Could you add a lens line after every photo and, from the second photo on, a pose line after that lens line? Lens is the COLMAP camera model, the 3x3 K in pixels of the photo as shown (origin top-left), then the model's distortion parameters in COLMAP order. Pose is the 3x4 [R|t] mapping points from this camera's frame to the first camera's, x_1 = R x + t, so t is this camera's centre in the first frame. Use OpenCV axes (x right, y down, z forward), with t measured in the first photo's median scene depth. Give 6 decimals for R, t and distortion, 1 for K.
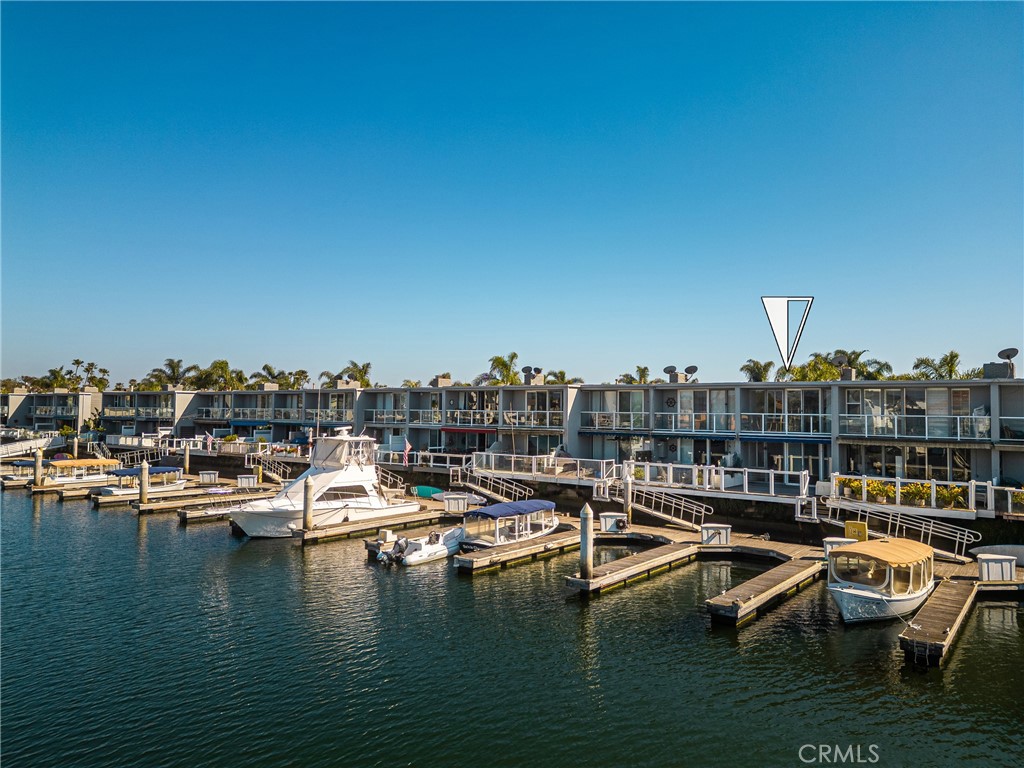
lens RADIAL K [[767.7, 0, 512.0], [0, 767.7, 384.0], [0, 0, 1]] dist [0.214346, -0.283675]
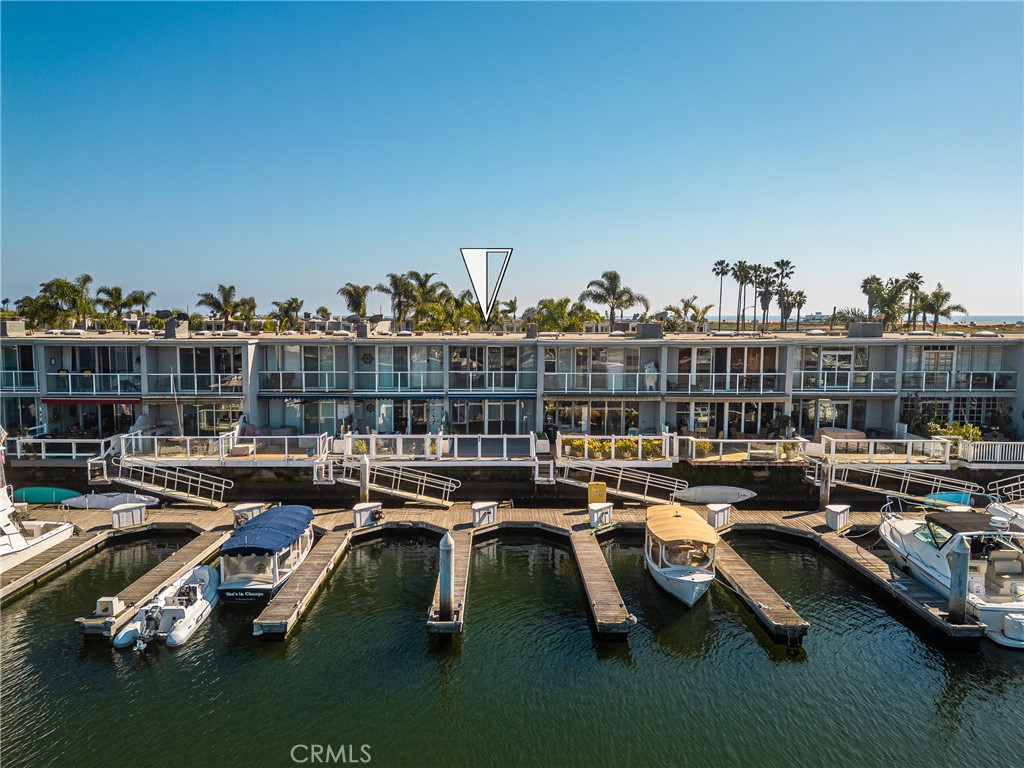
lens RADIAL K [[767.7, 0, 512.0], [0, 767.7, 384.0], [0, 0, 1]] dist [0.214346, -0.283675]
pose [[0.805658, -0.062734, 0.589050, -0.229871], [-0.019465, 0.991036, 0.132170, -0.081943], [-0.592061, -0.117950, 0.797215, 0.202274]]
